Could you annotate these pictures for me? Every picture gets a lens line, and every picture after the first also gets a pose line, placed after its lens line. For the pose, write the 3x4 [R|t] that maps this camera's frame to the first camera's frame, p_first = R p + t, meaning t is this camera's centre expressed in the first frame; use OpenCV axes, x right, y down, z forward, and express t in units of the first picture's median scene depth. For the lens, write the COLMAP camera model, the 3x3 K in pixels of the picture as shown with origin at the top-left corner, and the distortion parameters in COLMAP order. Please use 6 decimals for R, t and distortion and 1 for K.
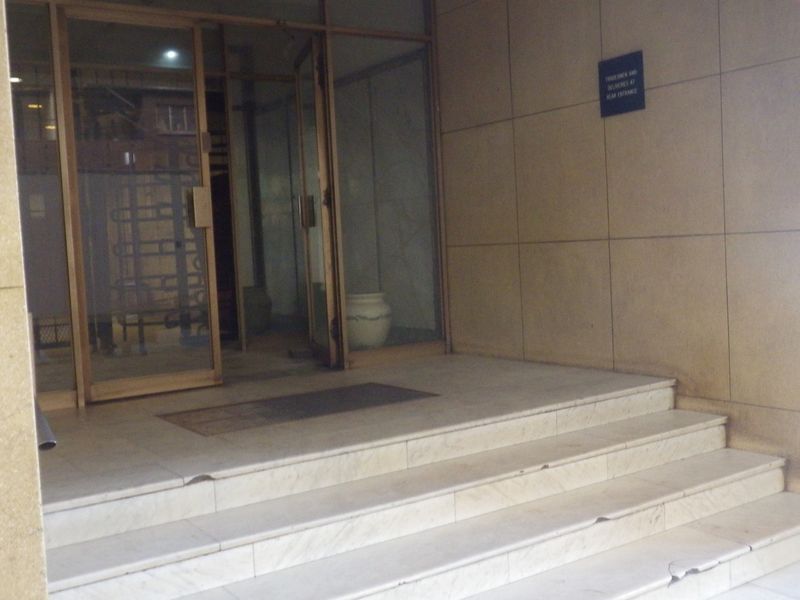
lens RADIAL K [[885.3, 0, 401.6], [0, 885.3, 292.3], [0, 0, 1]] dist [0.016362, 0.000000]
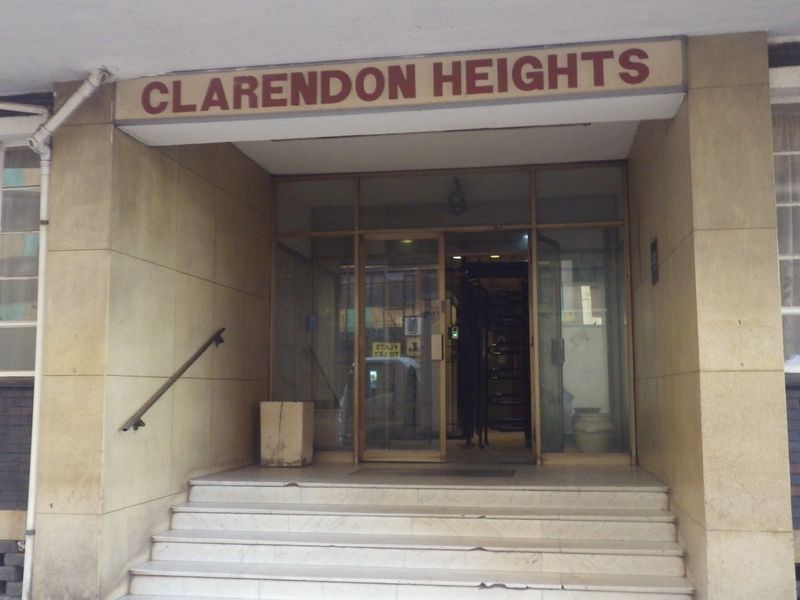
lens RADIAL K [[885.3, 0, 400.3], [0, 885.3, 301.6], [0, 0, 1]] dist [0.016362, 0.000000]
pose [[0.725126, -0.020992, -0.688296, 1.117373], [-0.072827, 0.991592, -0.106966, -0.003172], [0.684754, 0.127690, 0.717501, -0.271845]]
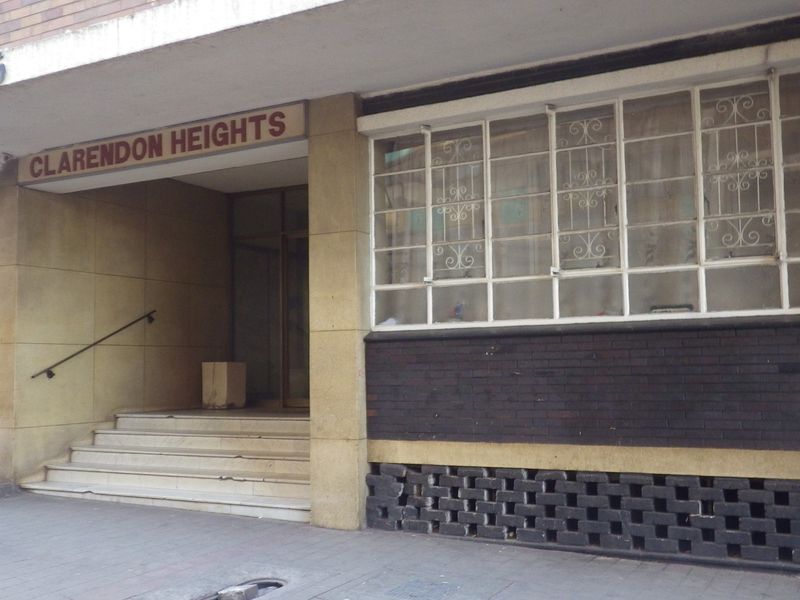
lens RADIAL K [[885.3, 0, 400.9], [0, 885.3, 299.7], [0, 0, 1]] dist [0.016362, 0.000000]
pose [[0.464889, -0.024431, -0.885032, 2.268873], [-0.060257, 0.996428, -0.059158, -0.038933], [0.883316, 0.080831, 0.461757, 0.241076]]
